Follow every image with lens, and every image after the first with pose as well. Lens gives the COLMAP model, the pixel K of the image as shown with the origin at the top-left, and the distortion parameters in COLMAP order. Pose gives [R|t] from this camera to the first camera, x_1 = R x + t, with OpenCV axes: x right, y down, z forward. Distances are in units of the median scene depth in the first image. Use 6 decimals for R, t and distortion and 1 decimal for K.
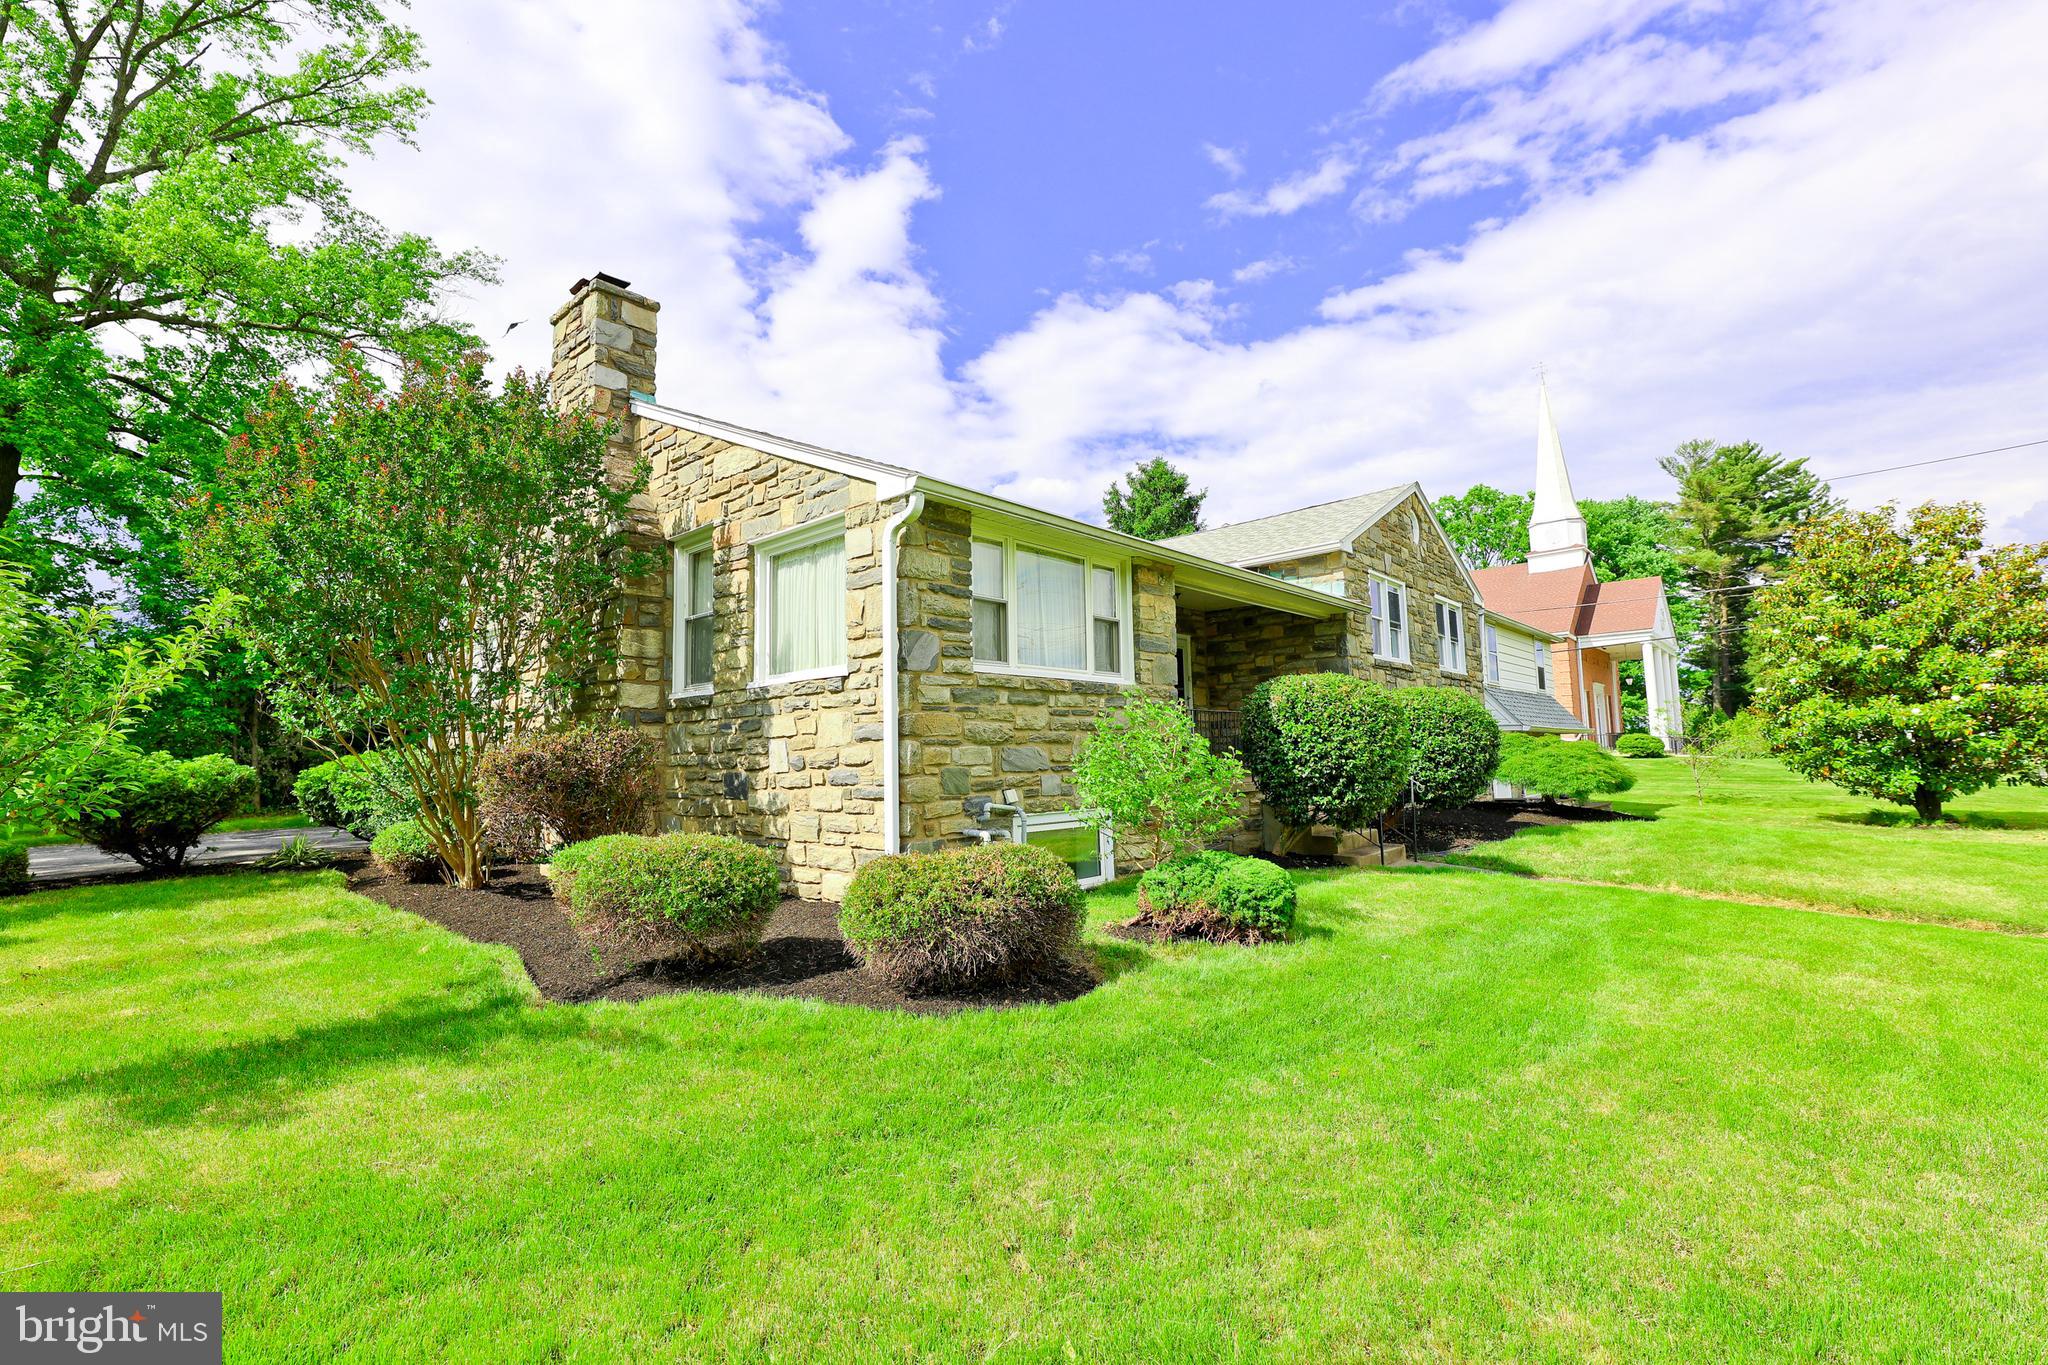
lens RADIAL K [[830.0, 0, 1058.4], [0, 830.0, 670.2], [0, 0, 1]] dist [0.026762, 0.000388]
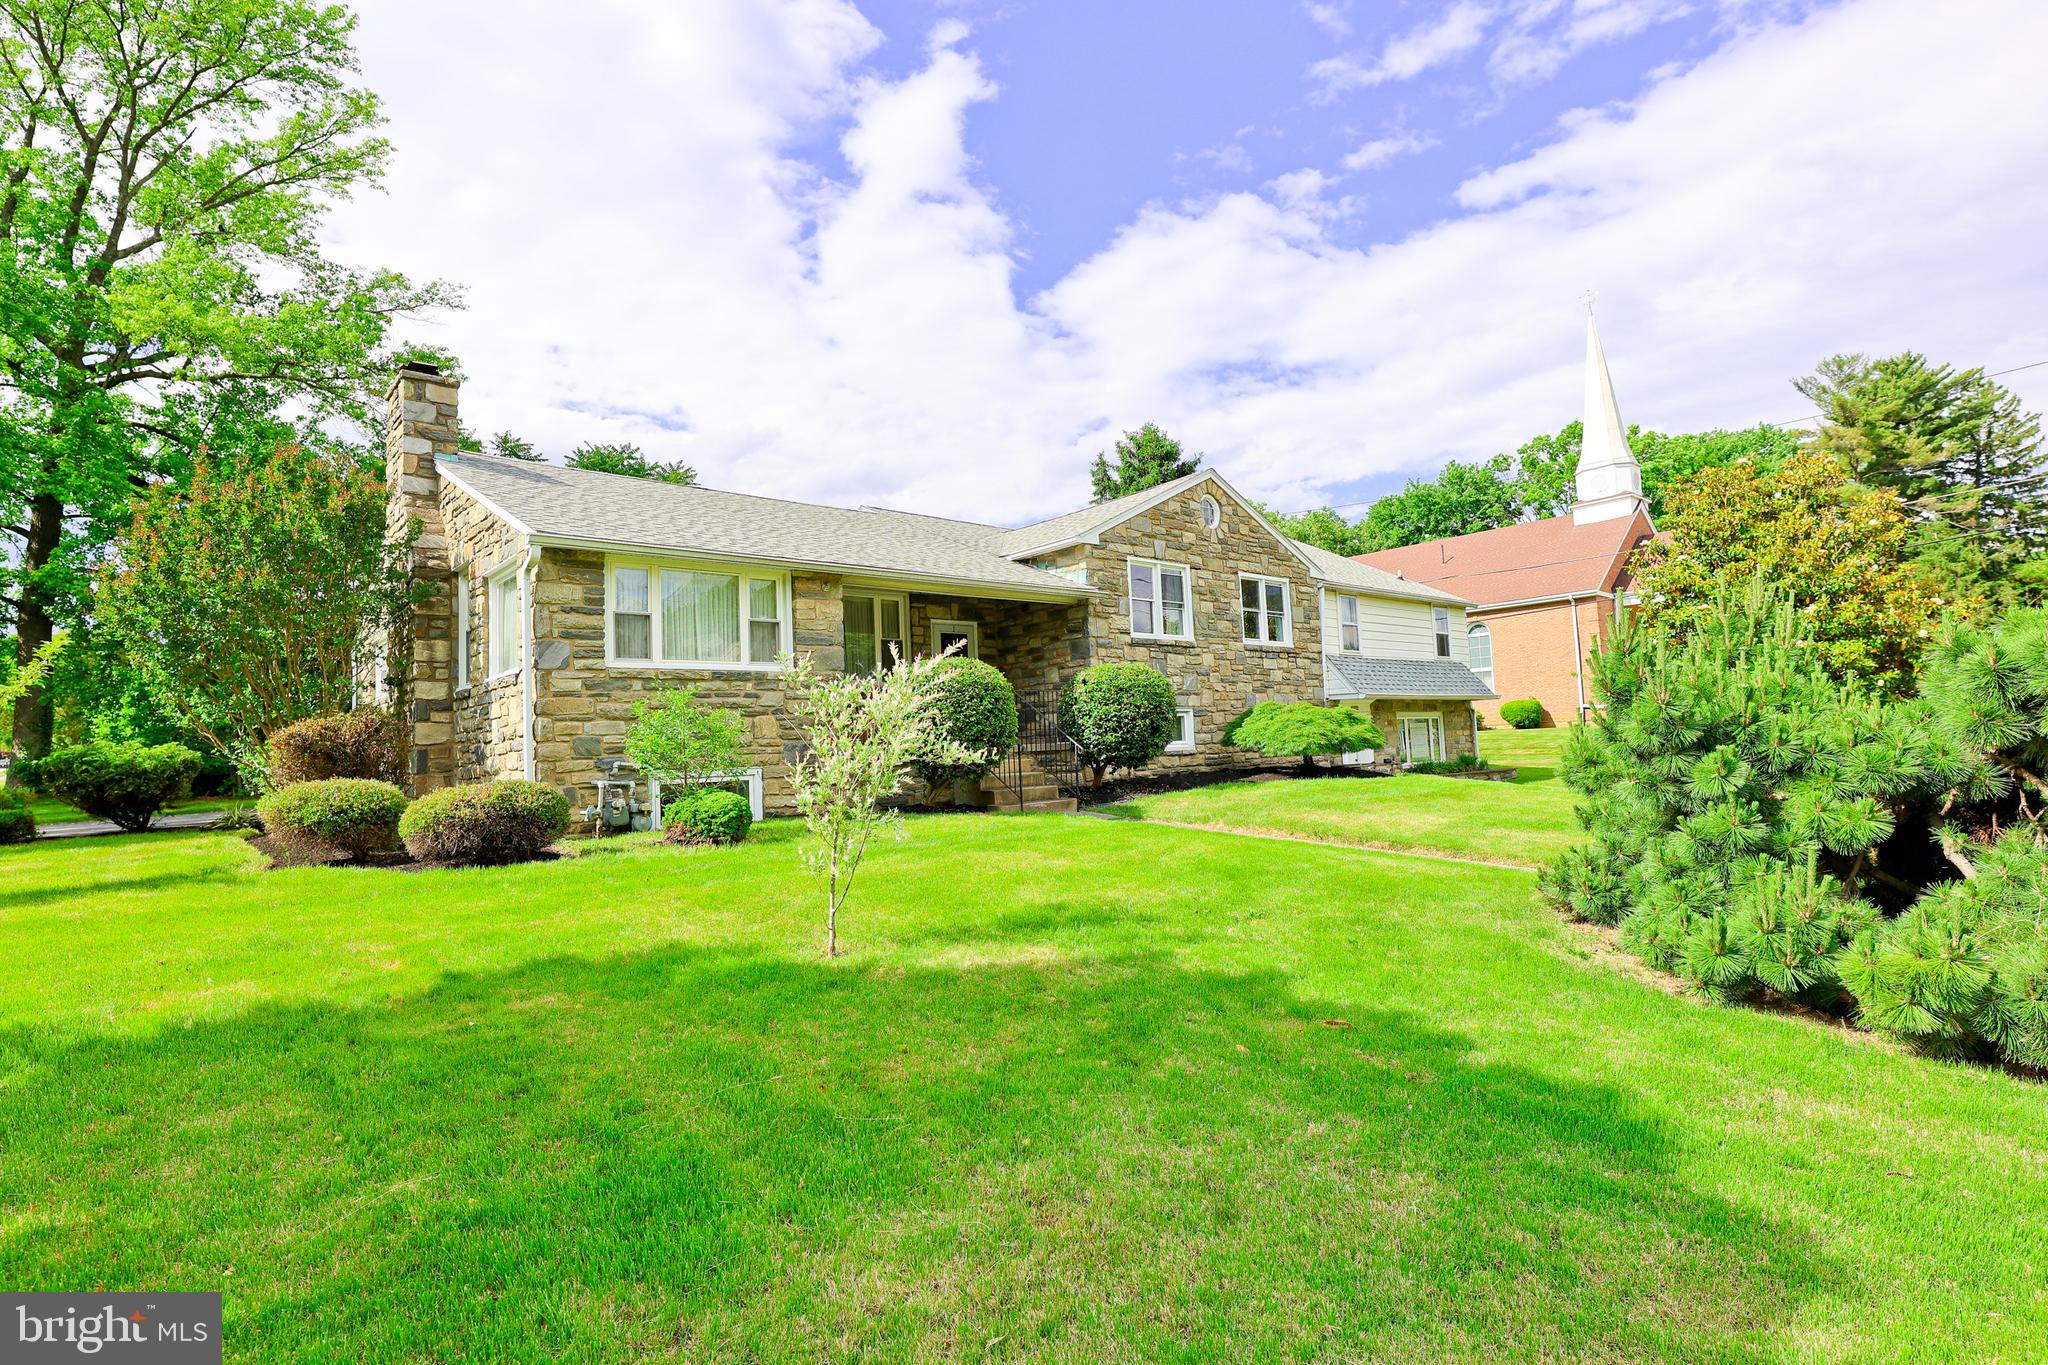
lens RADIAL K [[990.3, 0, 1024.0], [0, 990.3, 682.5], [0, 0, 1]] dist [0.017897, -0.000909]
pose [[0.990569, -0.025336, -0.134649, 0.224582], [0.028719, 0.999317, 0.023243, 0.002628], [0.133968, -0.026891, 0.990621, -0.154230]]
